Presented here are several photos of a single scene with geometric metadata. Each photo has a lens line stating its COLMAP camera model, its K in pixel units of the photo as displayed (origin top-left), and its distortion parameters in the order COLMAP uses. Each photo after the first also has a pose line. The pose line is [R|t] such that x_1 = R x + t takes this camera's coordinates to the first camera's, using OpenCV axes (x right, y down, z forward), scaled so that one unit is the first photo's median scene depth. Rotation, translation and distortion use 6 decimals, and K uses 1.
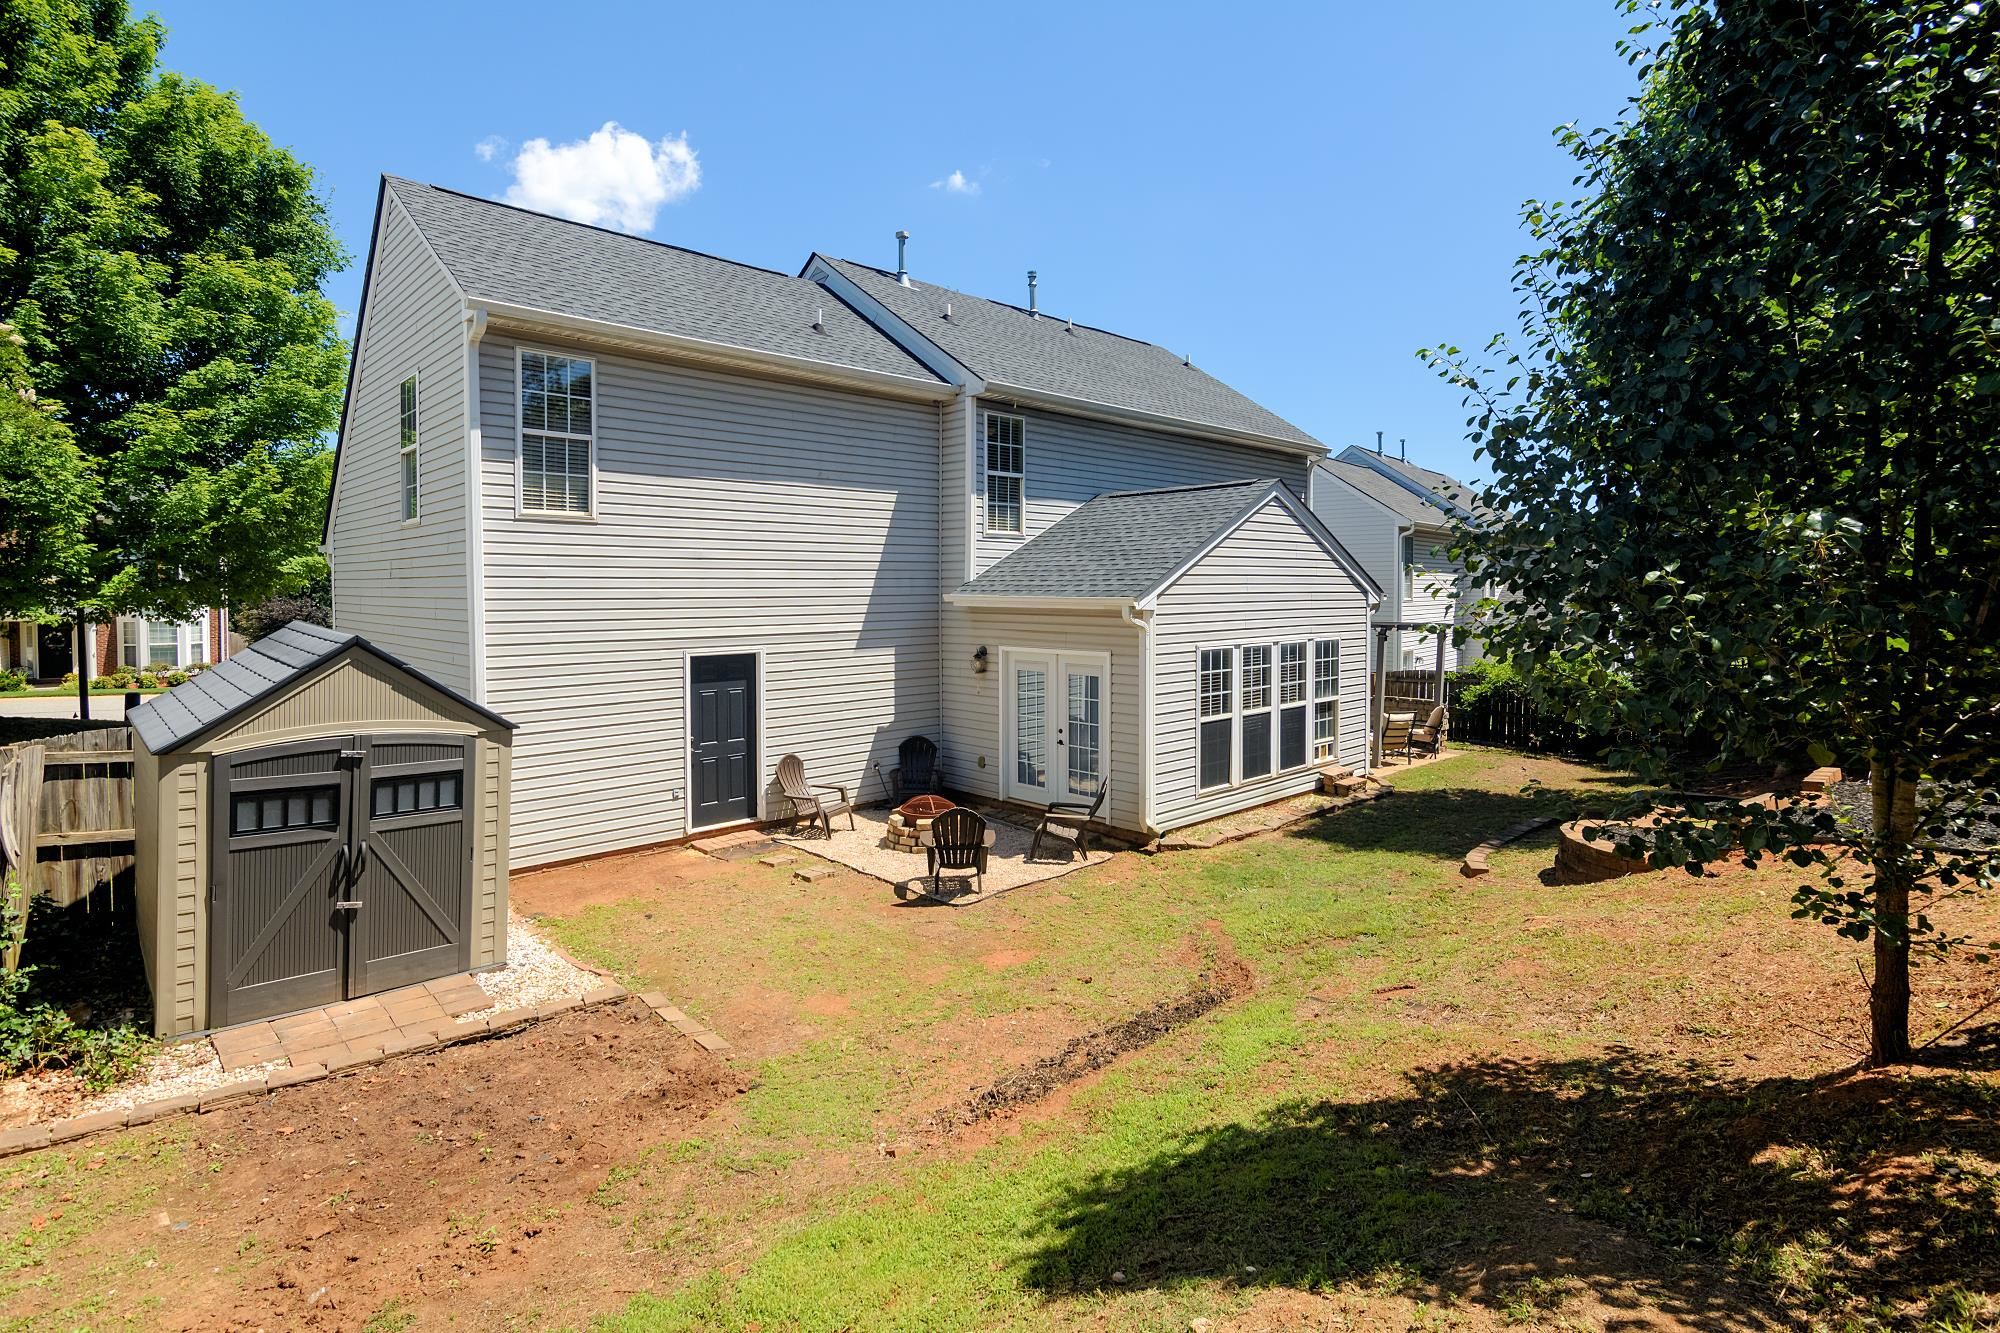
lens RADIAL K [[974.9, 0, 999.0], [0, 974.9, 613.0], [0, 0, 1]] dist [0.001078, 0.000139]
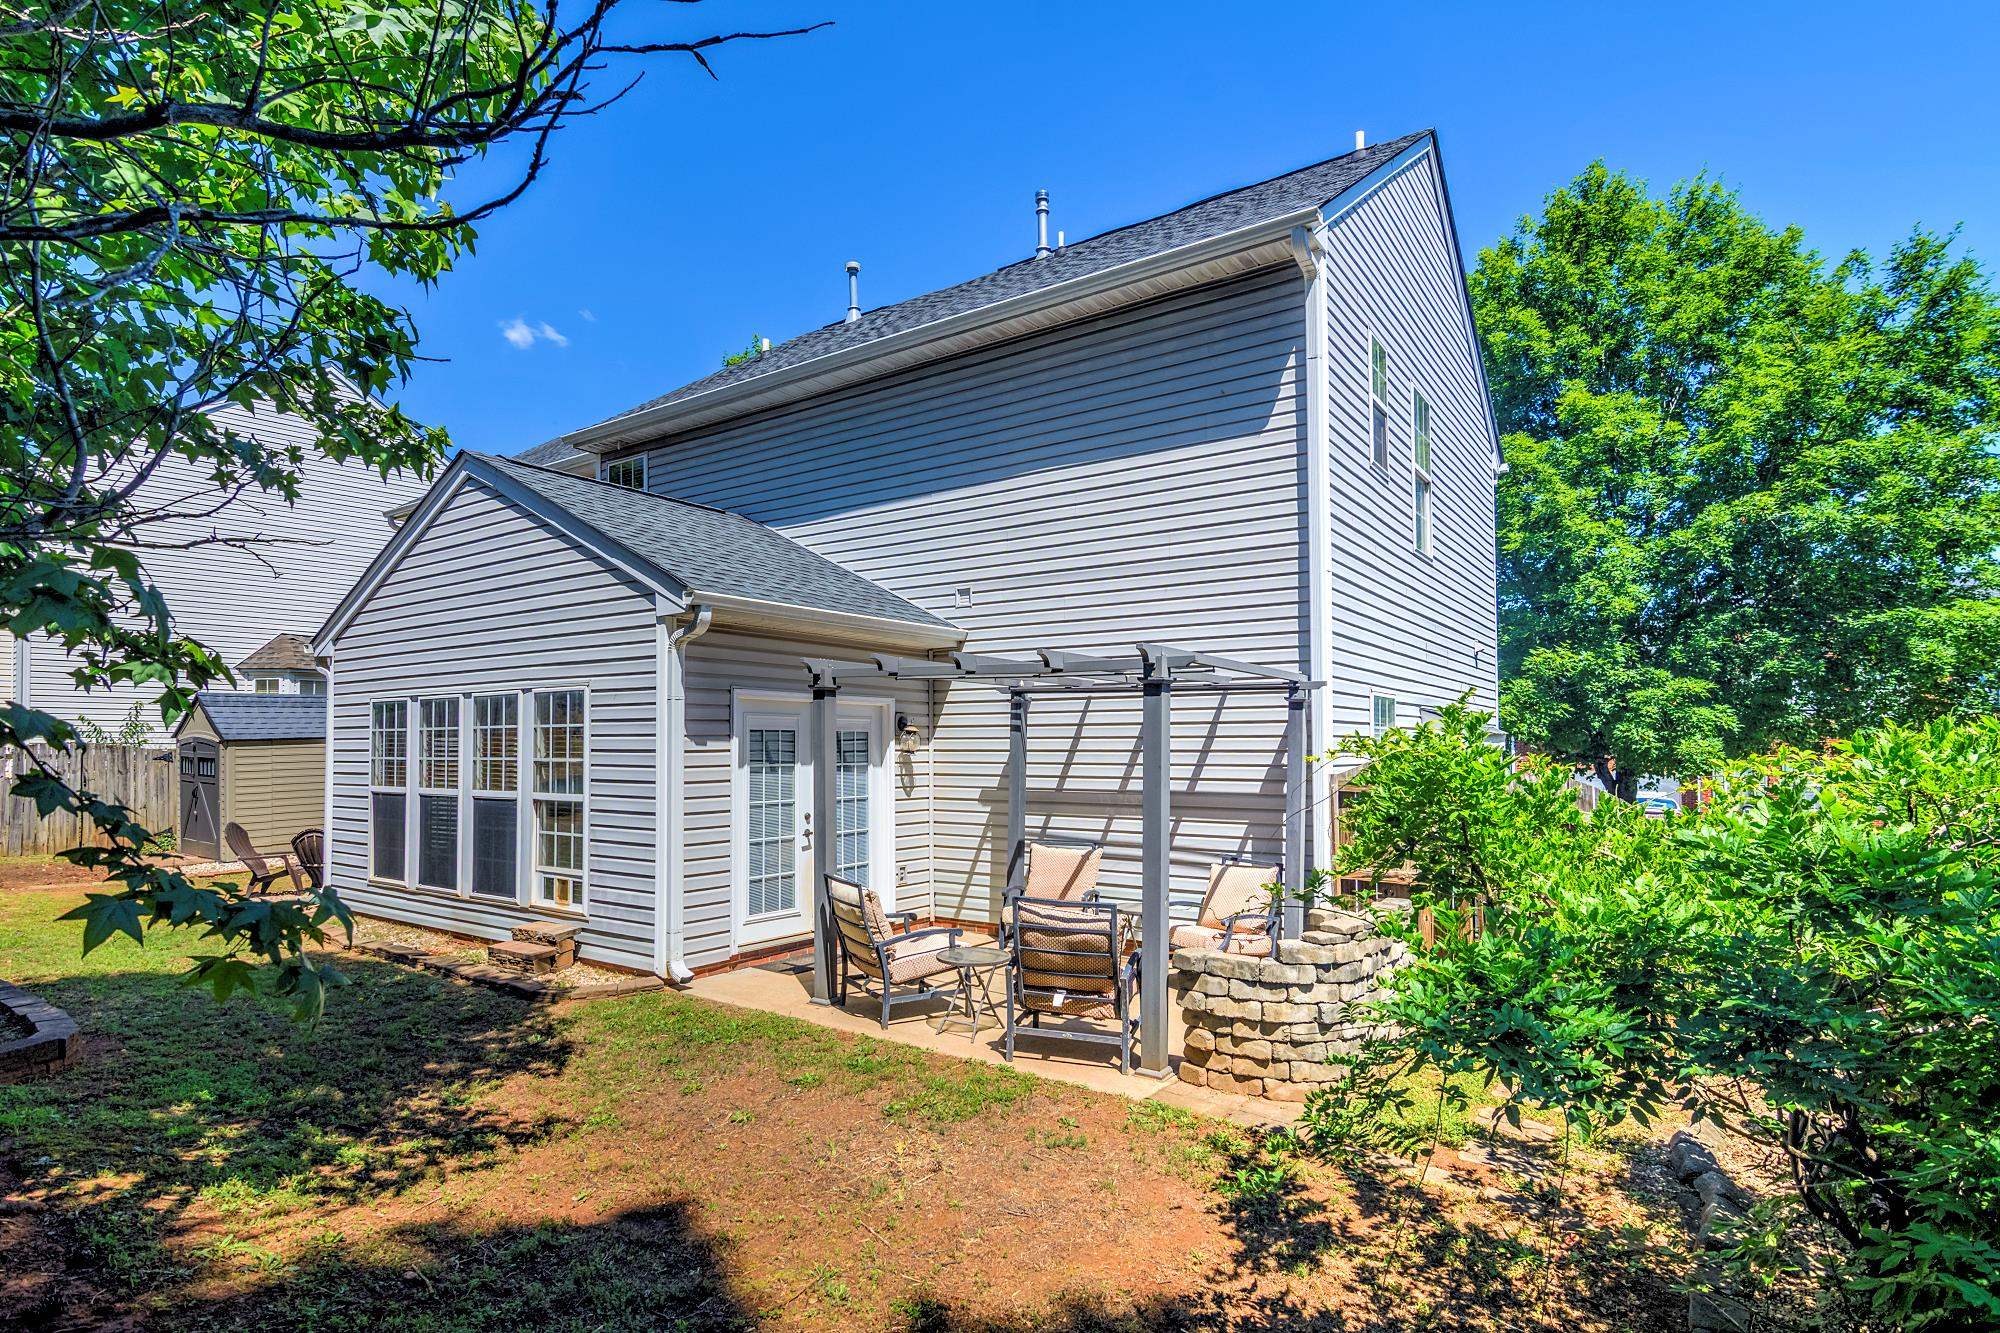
lens RADIAL K [[1020.7, 0, 1000.4], [0, 1020.7, 689.7], [0, 0, 1]] dist [-0.000044, 0.000001]
pose [[0.190631, -0.049225, -0.980427, 1.119157], [-0.018755, 0.998377, -0.053773, 0.062814], [0.981483, 0.028638, 0.189398, 1.323297]]
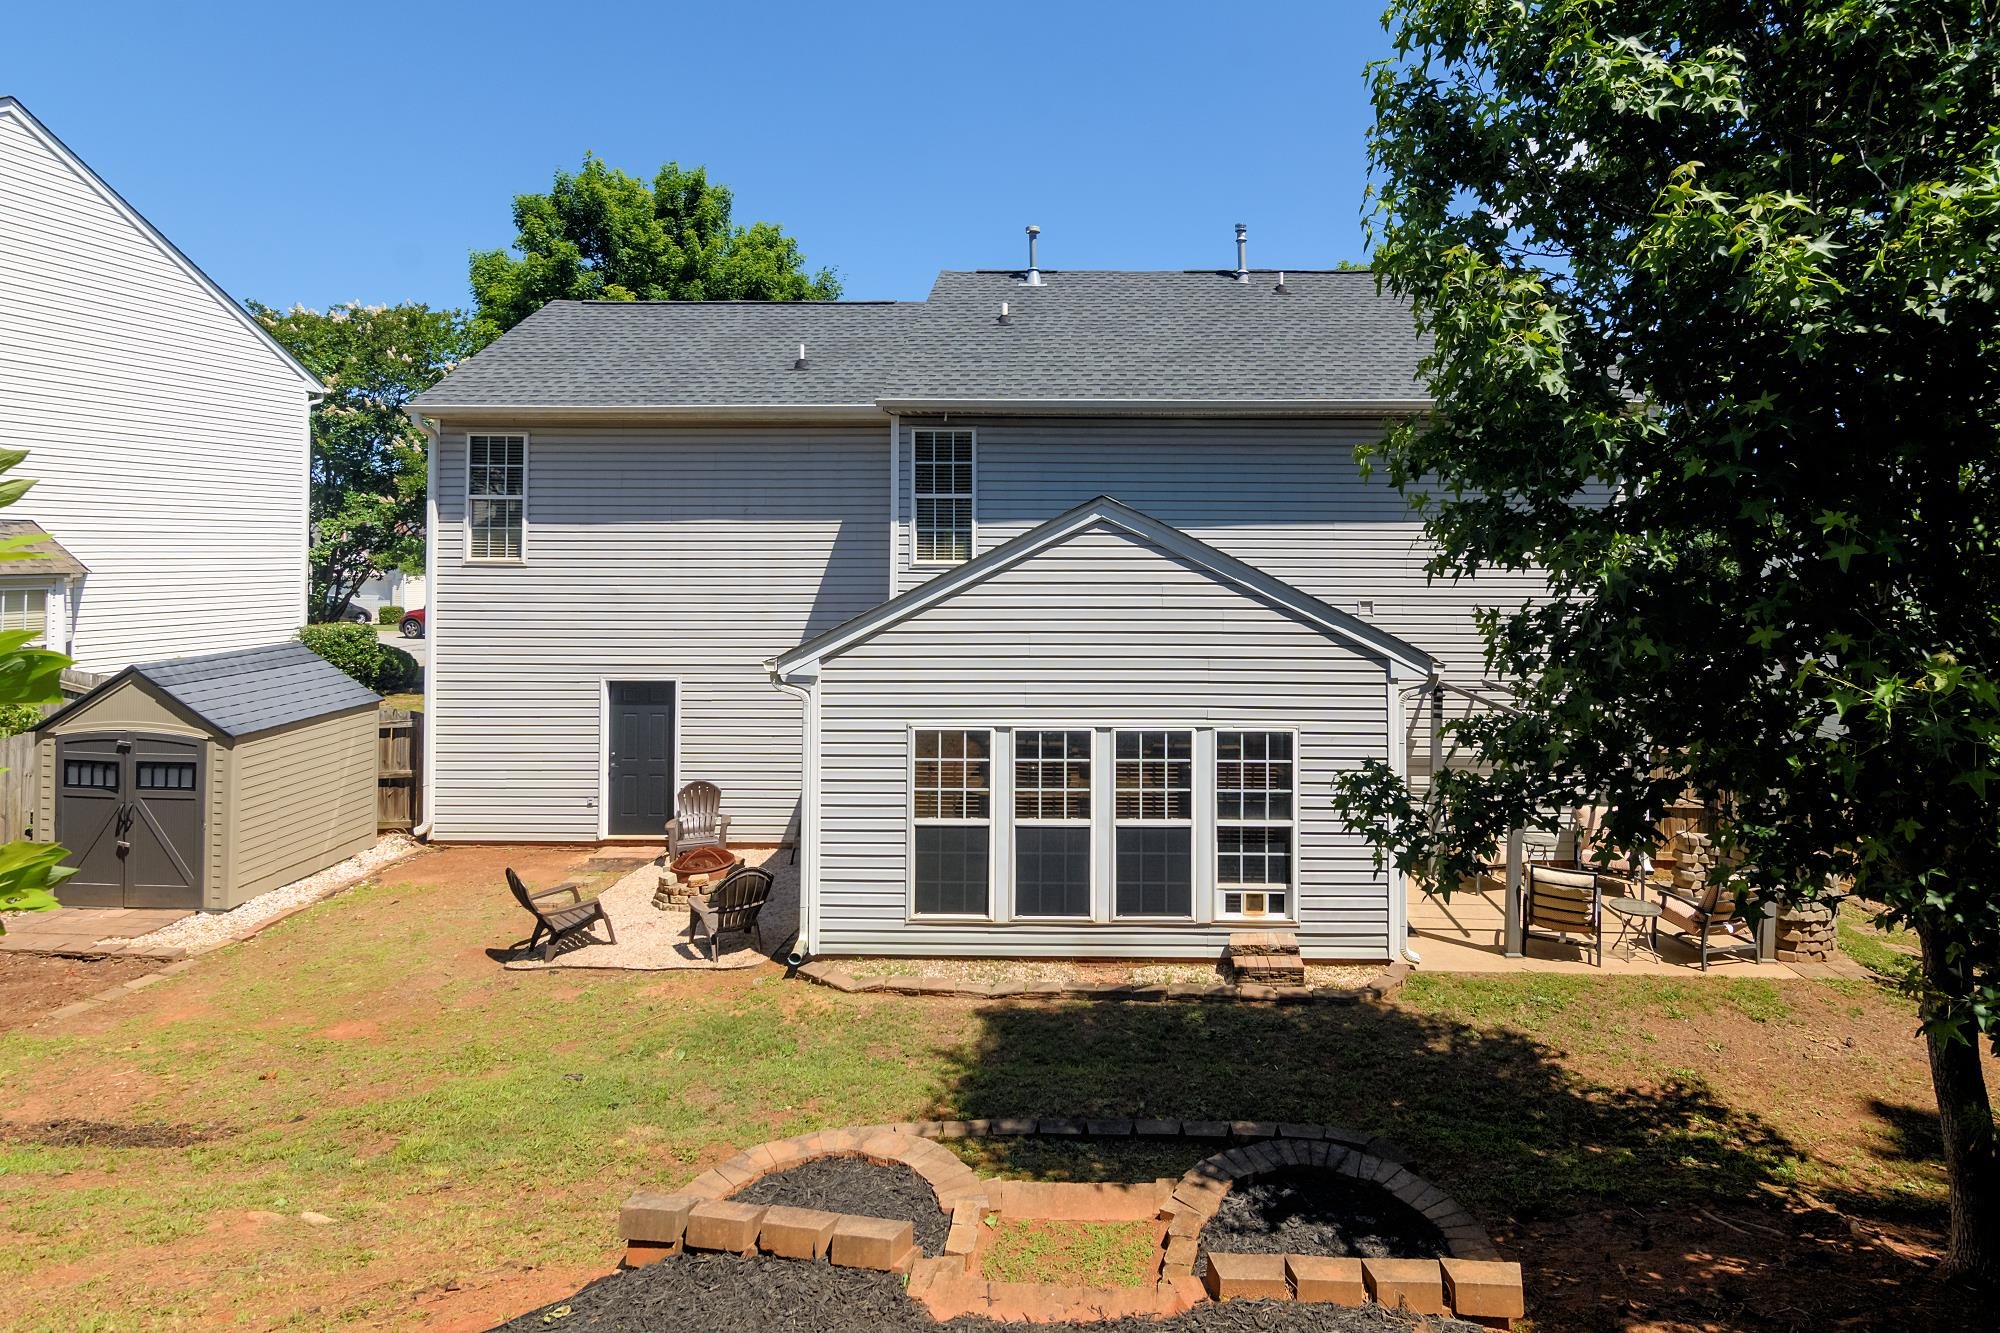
lens RADIAL K [[994.5, 0, 1001.2], [0, 994.5, 540.2], [0, 0, 1]] dist [-0.001781, -0.000178]
pose [[0.718861, -0.011132, -0.695065, 0.786509], [-0.024325, 0.998857, -0.041155, -0.079190], [0.694728, 0.046492, 0.717768, 0.466926]]
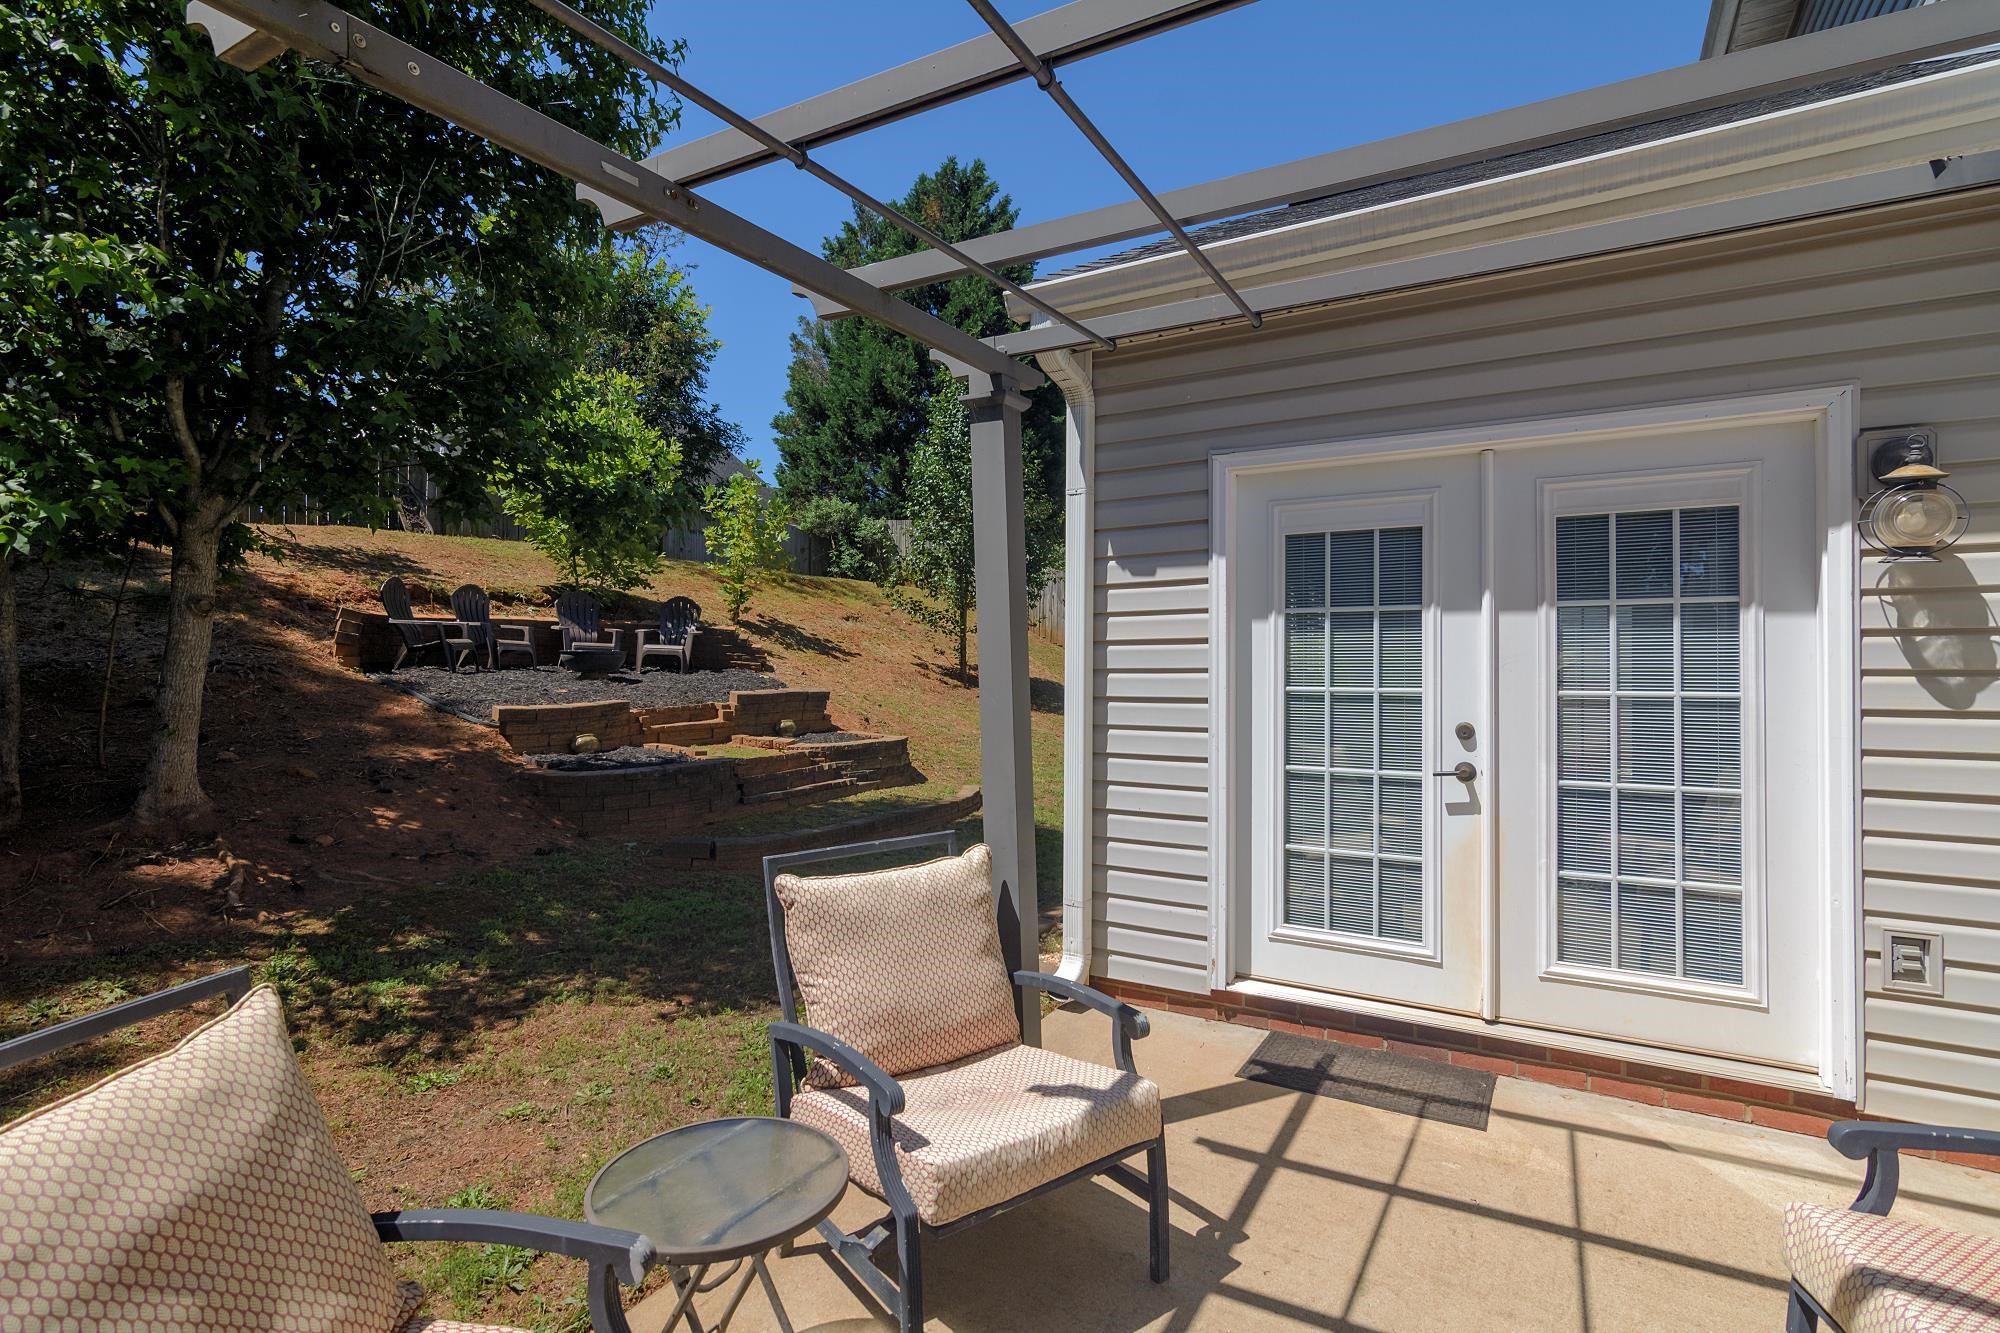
lens RADIAL K [[1020.7, 0, 1000.4], [0, 1020.7, 689.7], [0, 0, 1]] dist [-0.000044, 0.000001]
pose [[-0.964934, 0.003585, -0.262469, 0.559690], [-0.003114, 0.999680, 0.025102, 0.098364], [0.262475, 0.025039, -0.964614, 1.593164]]
